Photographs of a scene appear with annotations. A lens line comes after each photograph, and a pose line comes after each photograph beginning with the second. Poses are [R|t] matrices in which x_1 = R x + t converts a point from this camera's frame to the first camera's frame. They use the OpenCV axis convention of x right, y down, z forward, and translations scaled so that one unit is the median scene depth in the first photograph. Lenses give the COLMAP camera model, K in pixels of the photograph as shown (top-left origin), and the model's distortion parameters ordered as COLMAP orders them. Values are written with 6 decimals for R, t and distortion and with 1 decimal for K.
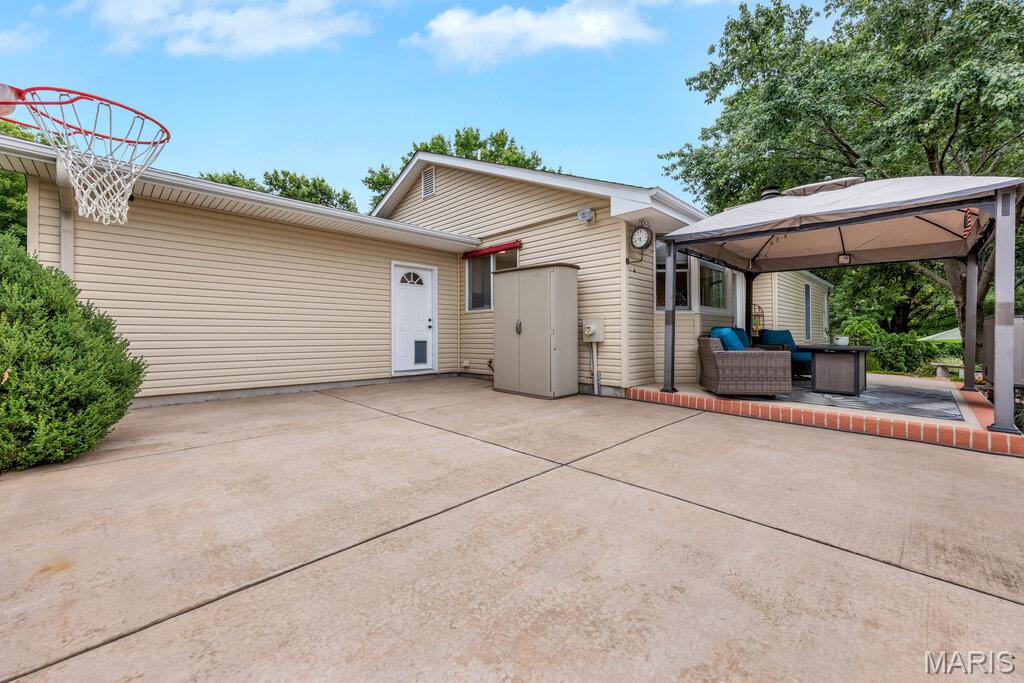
lens RADIAL K [[404.4, 0, 518.4], [0, 404.4, 330.0], [0, 0, 1]] dist [0.001856, -0.000068]
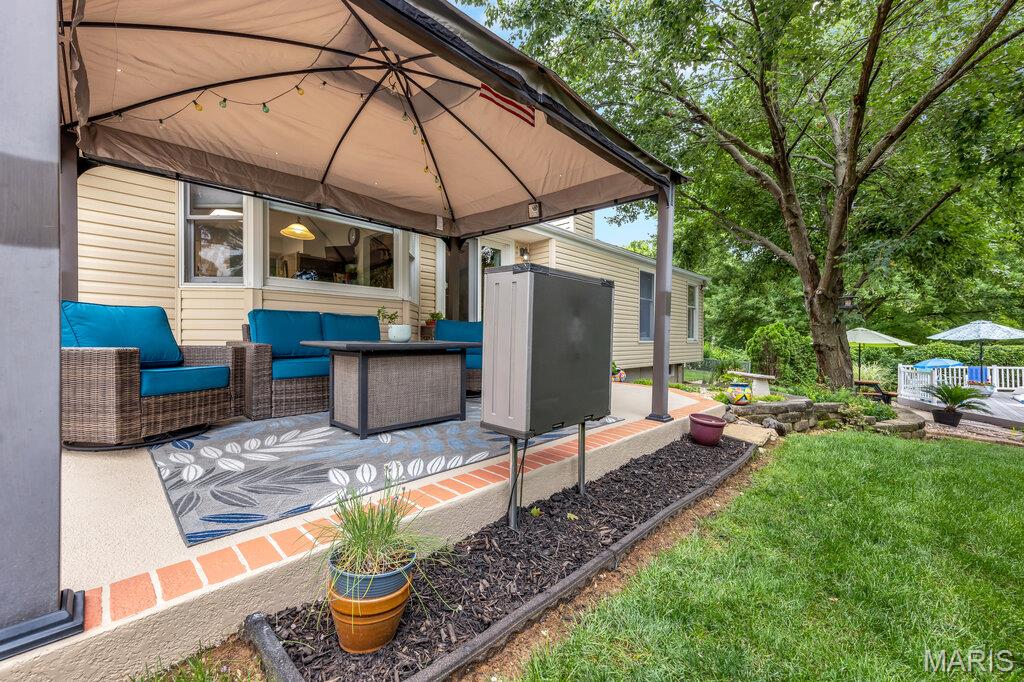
lens RADIAL K [[399.7, 0, 512.0], [0, 399.7, 341.0], [0, 0, 1]] dist [0.014061, -0.000004]
pose [[0.999710, 0.012878, 0.020368, 0.834018], [-0.013344, 0.999648, 0.022948, 0.020710], [-0.020065, -0.023213, 0.999529, 0.394167]]
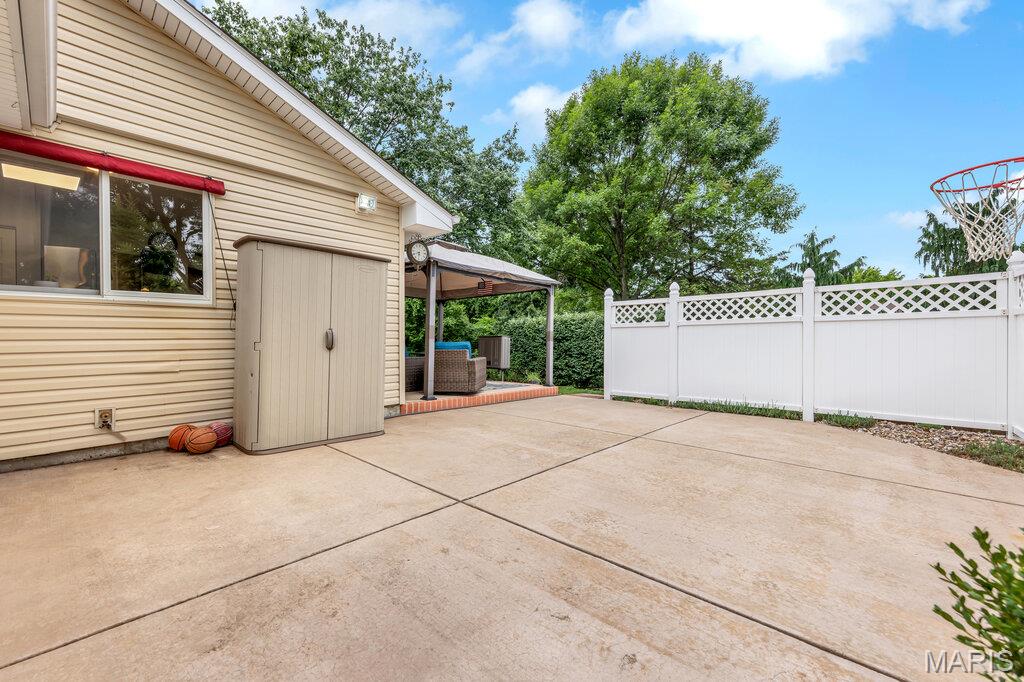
lens RADIAL K [[416.5, 0, 497.9], [0, 416.5, 338.3], [0, 0, 1]] dist [0.011857, -0.000220]
pose [[-0.010627, 0.004180, 0.999935, -0.674679], [-0.006763, 0.999968, -0.004252, -0.008273], [-0.999921, -0.006807, -0.010599, 0.734585]]
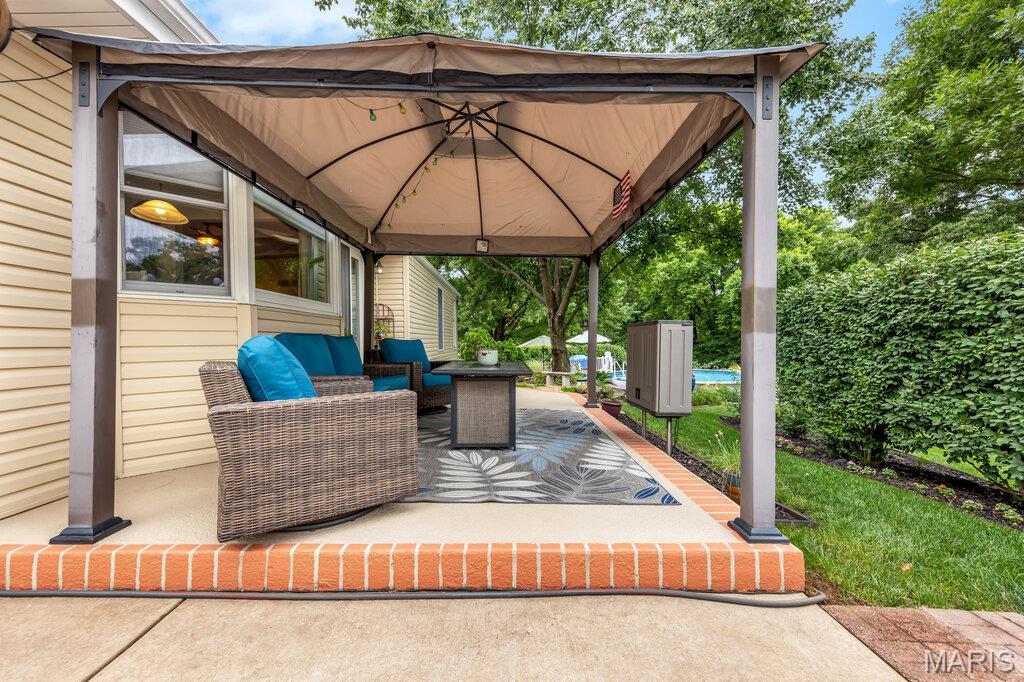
lens RADIAL K [[404.4, 0, 506.3], [0, 404.4, 339.8], [0, 0, 1]] dist [0.008945, -0.000097]
pose [[0.706470, -0.003274, 0.707735, 0.328128], [0.000568, 0.999992, 0.004060, -0.002016], [-0.707743, -0.002466, 0.706466, 0.473664]]
